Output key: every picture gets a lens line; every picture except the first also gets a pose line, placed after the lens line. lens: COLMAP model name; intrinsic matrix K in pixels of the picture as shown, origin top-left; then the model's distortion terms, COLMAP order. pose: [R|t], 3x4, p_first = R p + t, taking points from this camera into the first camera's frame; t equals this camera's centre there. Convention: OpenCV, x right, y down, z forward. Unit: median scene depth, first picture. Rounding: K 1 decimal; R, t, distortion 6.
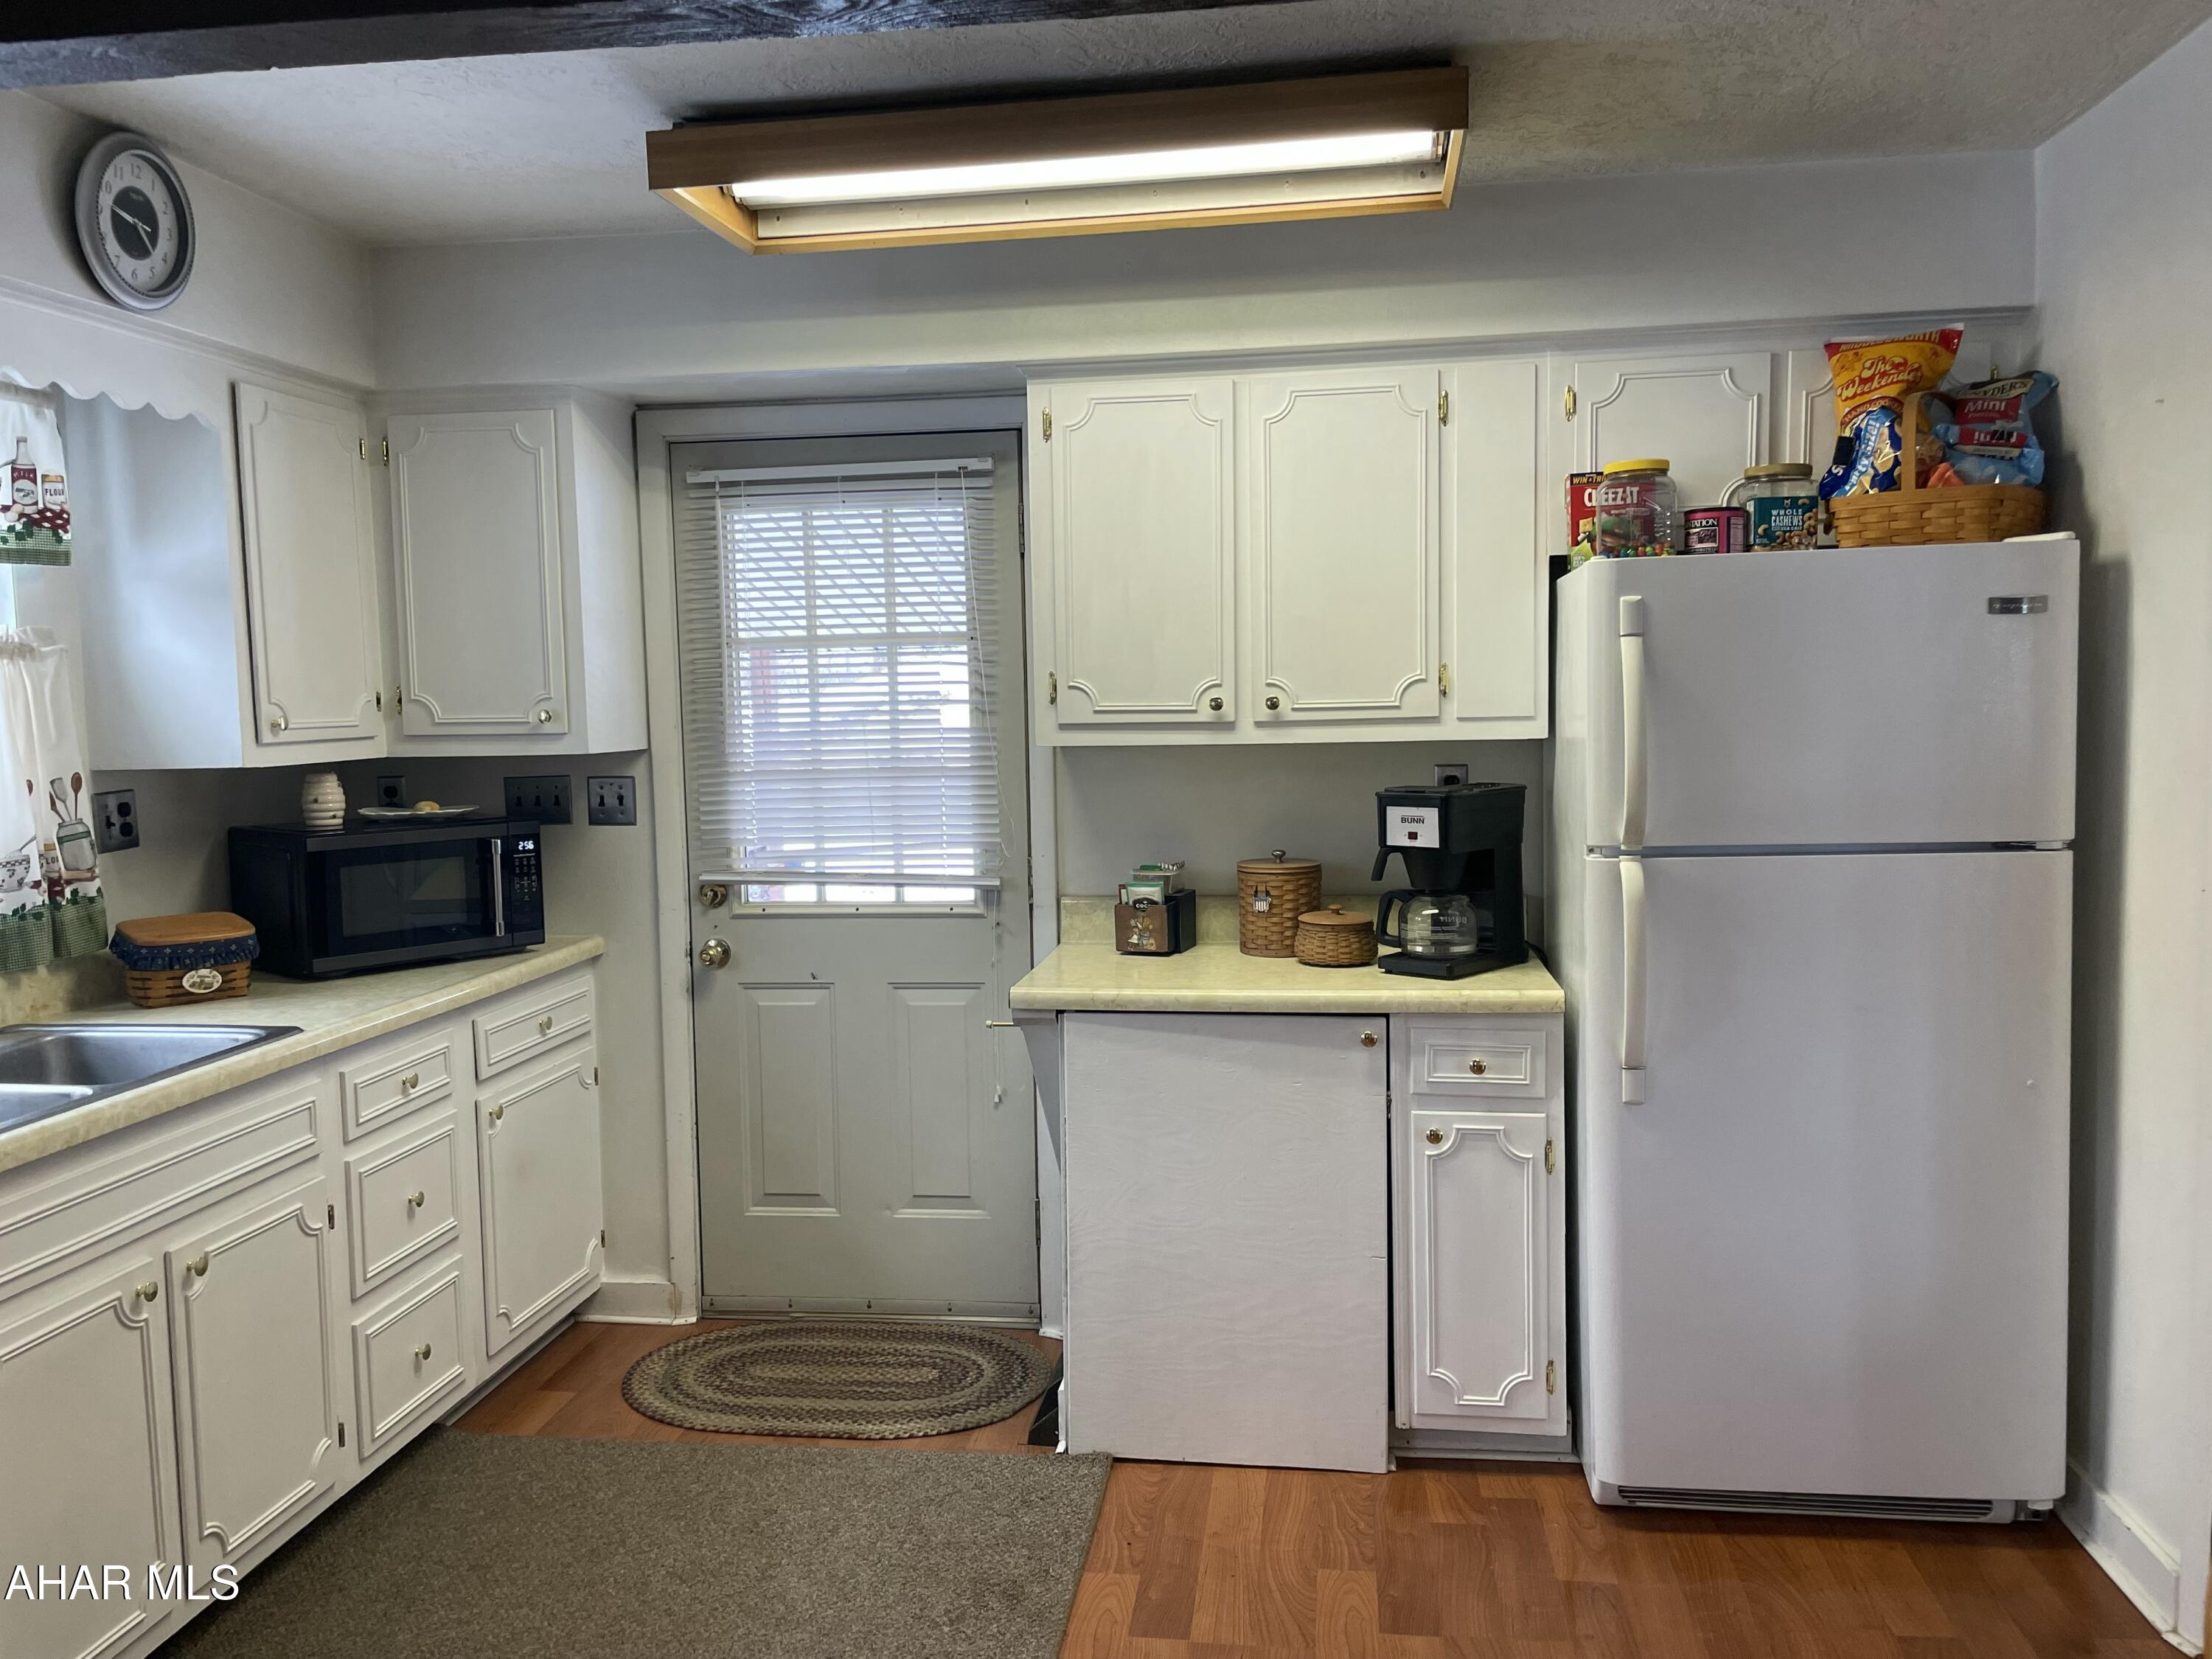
lens RADIAL K [[1810.6, 0, 1081.8], [0, 1810.6, 829.1], [0, 0, 1]] dist [0.117941, -0.101376]
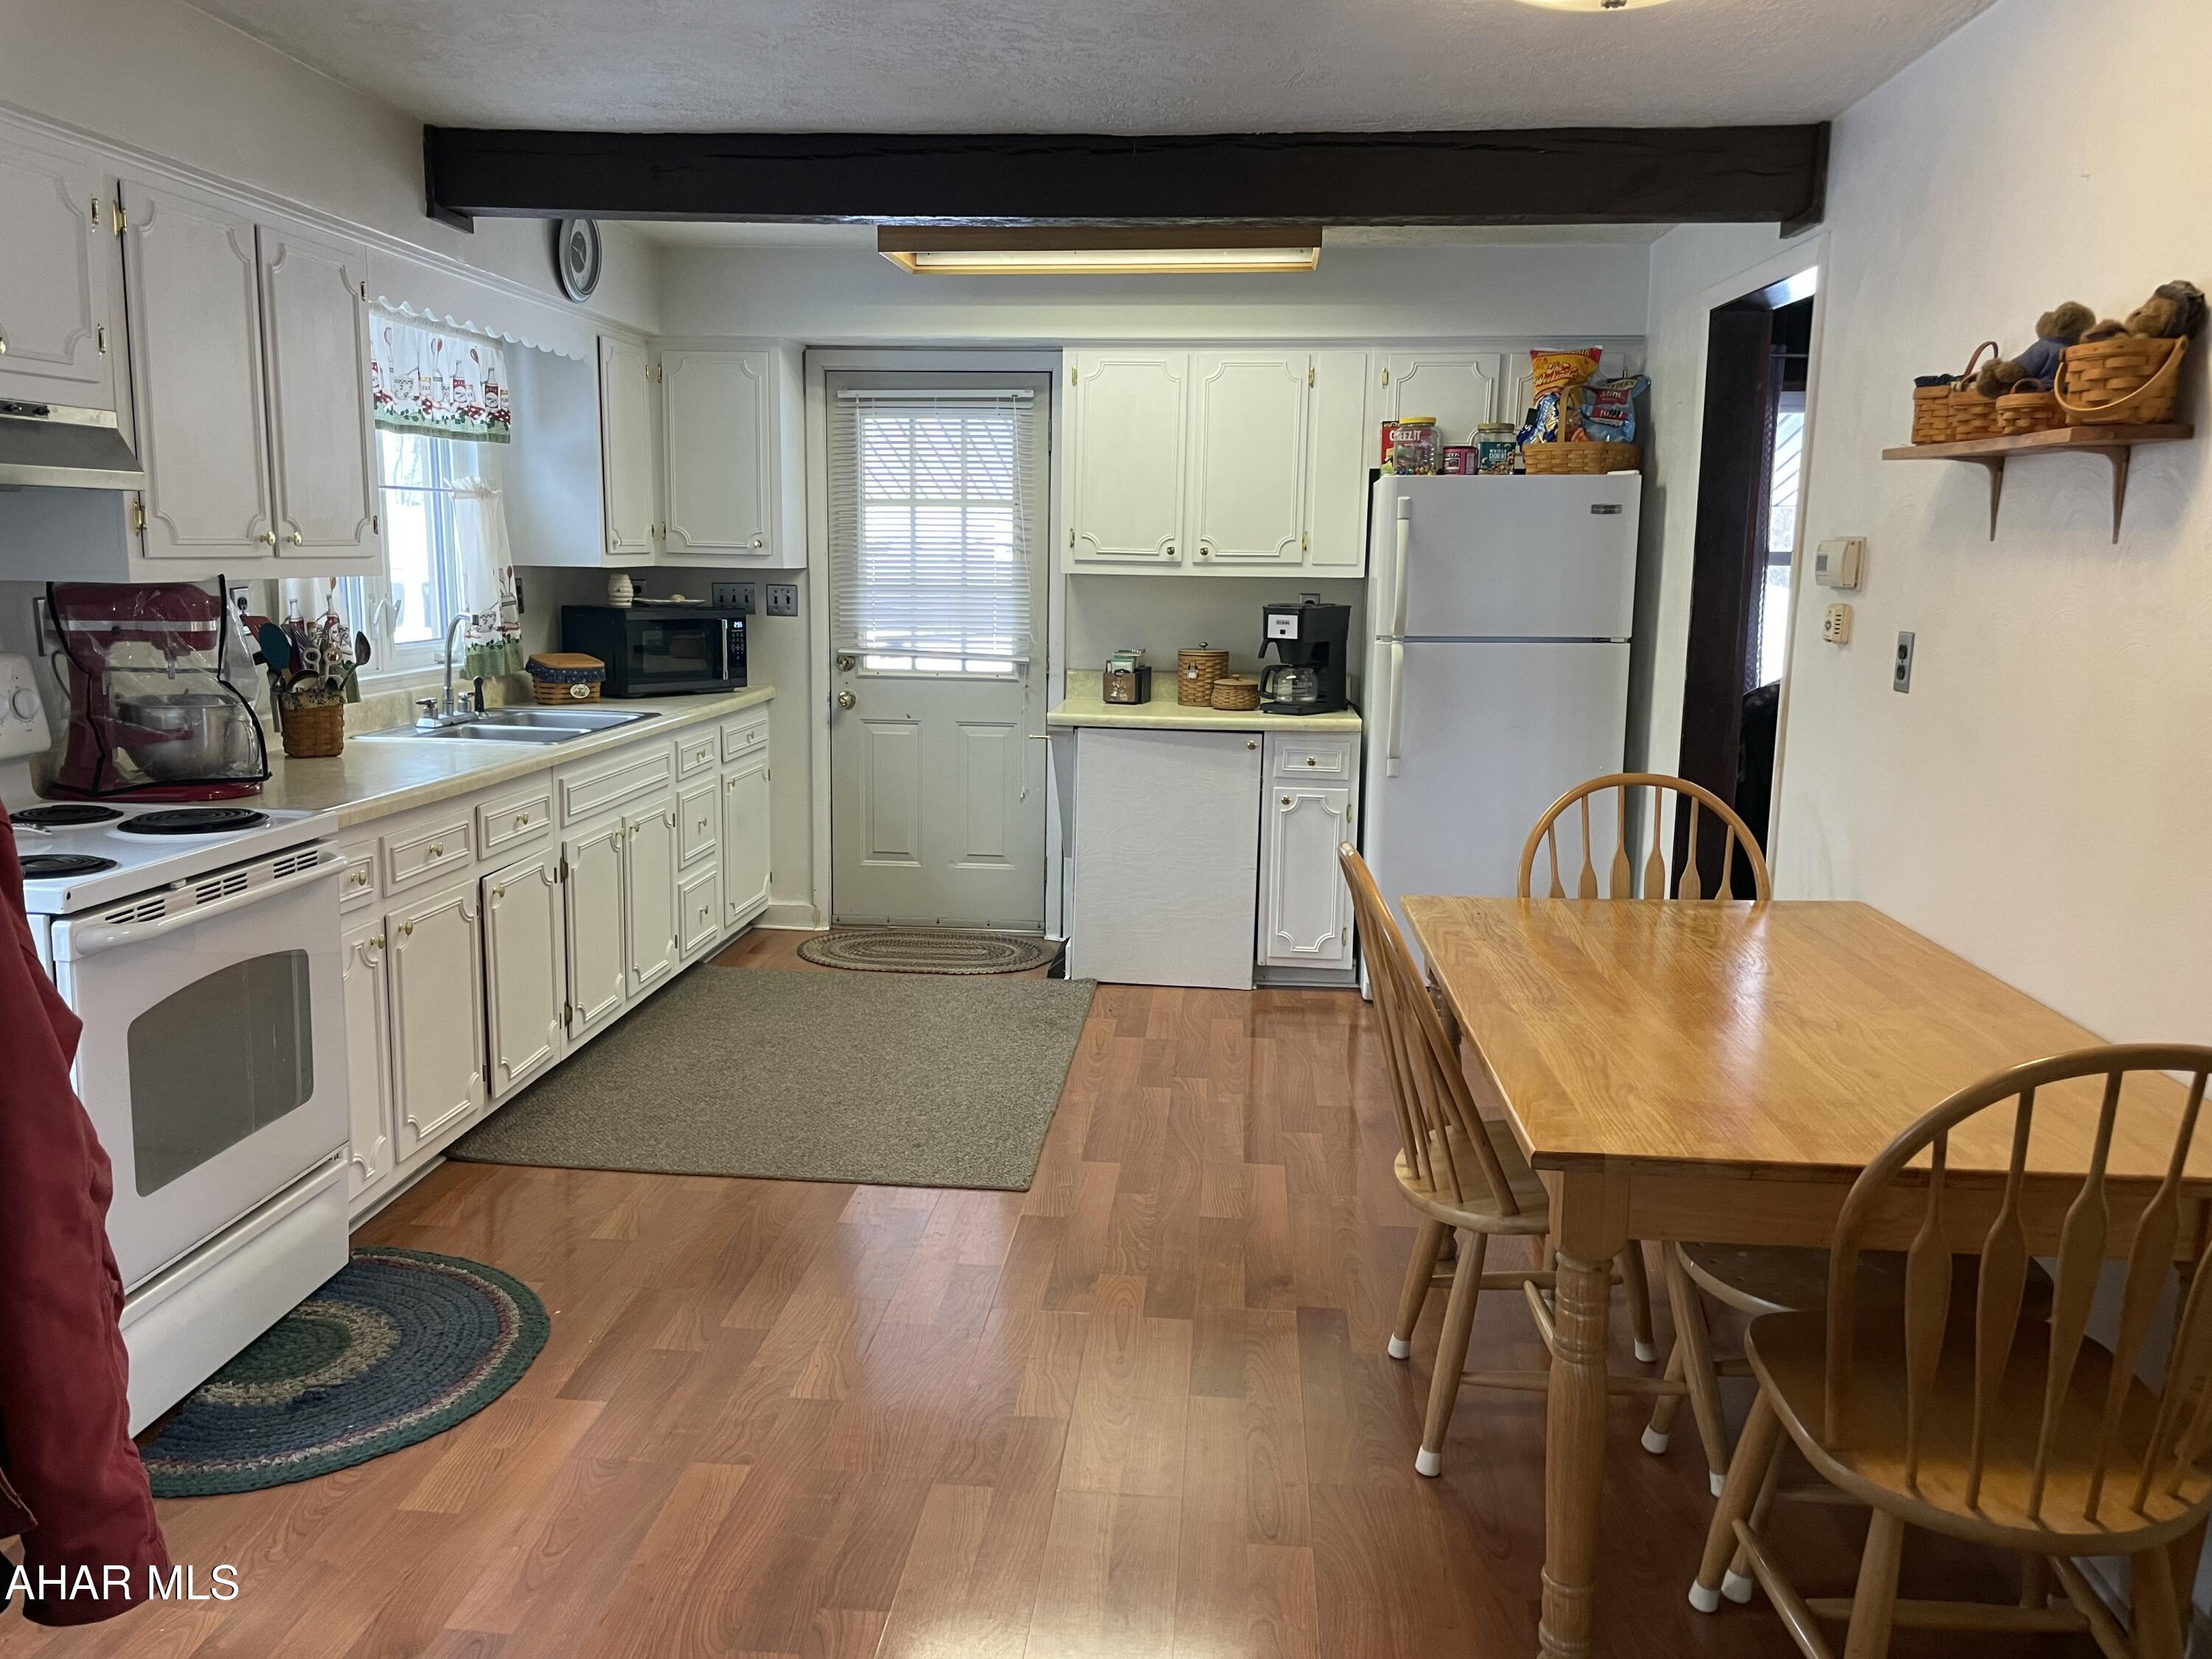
lens RADIAL K [[1810.6, 0, 1081.8], [0, 1810.6, 829.1], [0, 0, 1]] dist [0.117941, -0.101376]
pose [[0.998060, 0.027202, 0.056005, -0.095269], [-0.031440, 0.996594, 0.076233, 0.062310], [-0.053740, -0.077846, 0.995516, -0.689504]]
